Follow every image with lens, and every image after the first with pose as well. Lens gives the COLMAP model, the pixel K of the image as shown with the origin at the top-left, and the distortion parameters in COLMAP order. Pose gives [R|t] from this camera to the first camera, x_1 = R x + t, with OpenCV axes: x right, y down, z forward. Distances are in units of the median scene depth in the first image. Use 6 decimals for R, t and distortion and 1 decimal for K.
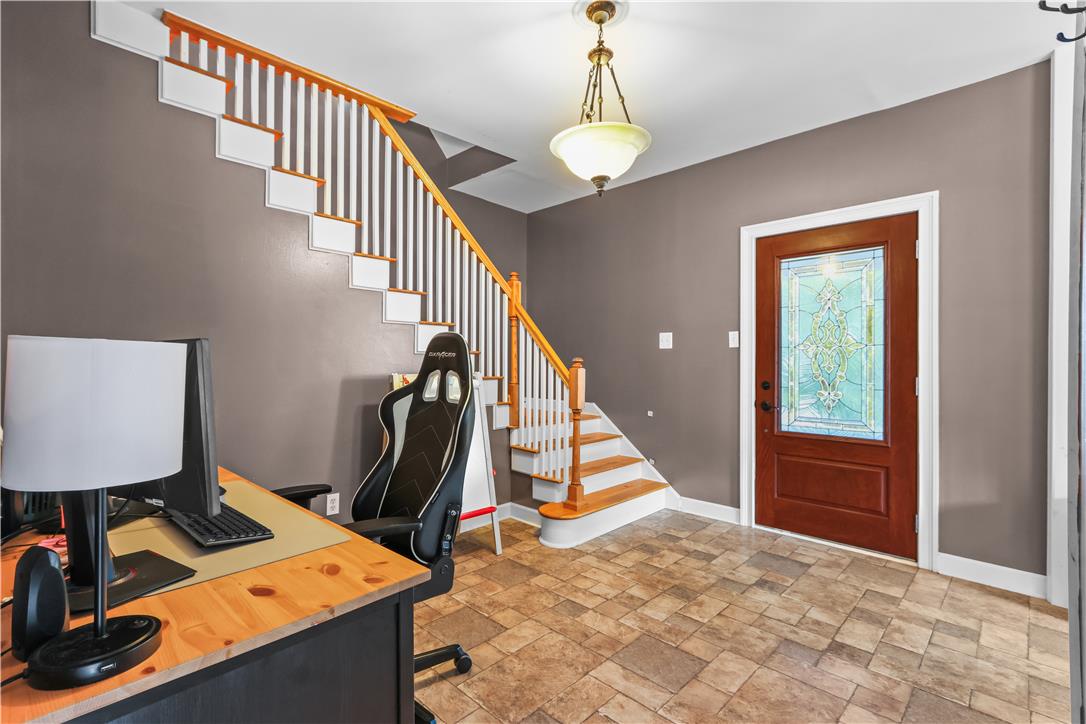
lens RADIAL K [[498.0, 0, 543.9], [0, 498.0, 363.9], [0, 0, 1]] dist [-0.004507, 0.005310]
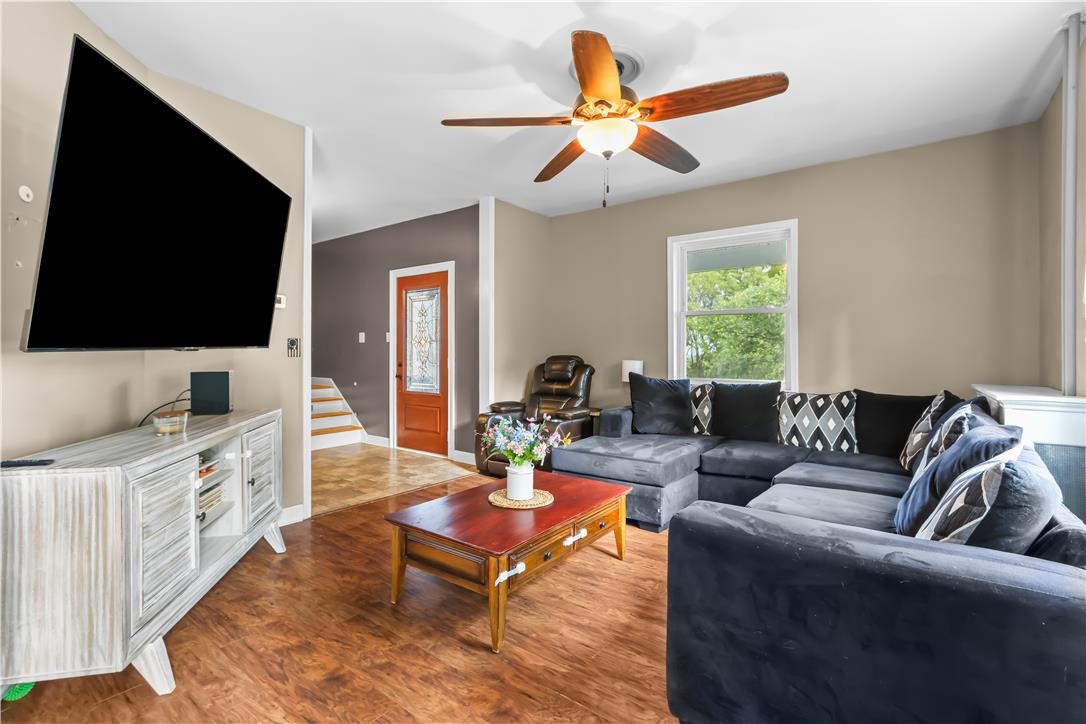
lens RADIAL K [[507.0, 0, 543.0], [0, 507.0, 362.0], [0, 0, 1]] dist [0.001099, 0.001177]
pose [[0.993349, -0.003711, 0.115081, 0.719725], [0.001237, 0.999767, 0.021554, -0.003436], [-0.115135, -0.021268, 0.993122, -0.768419]]
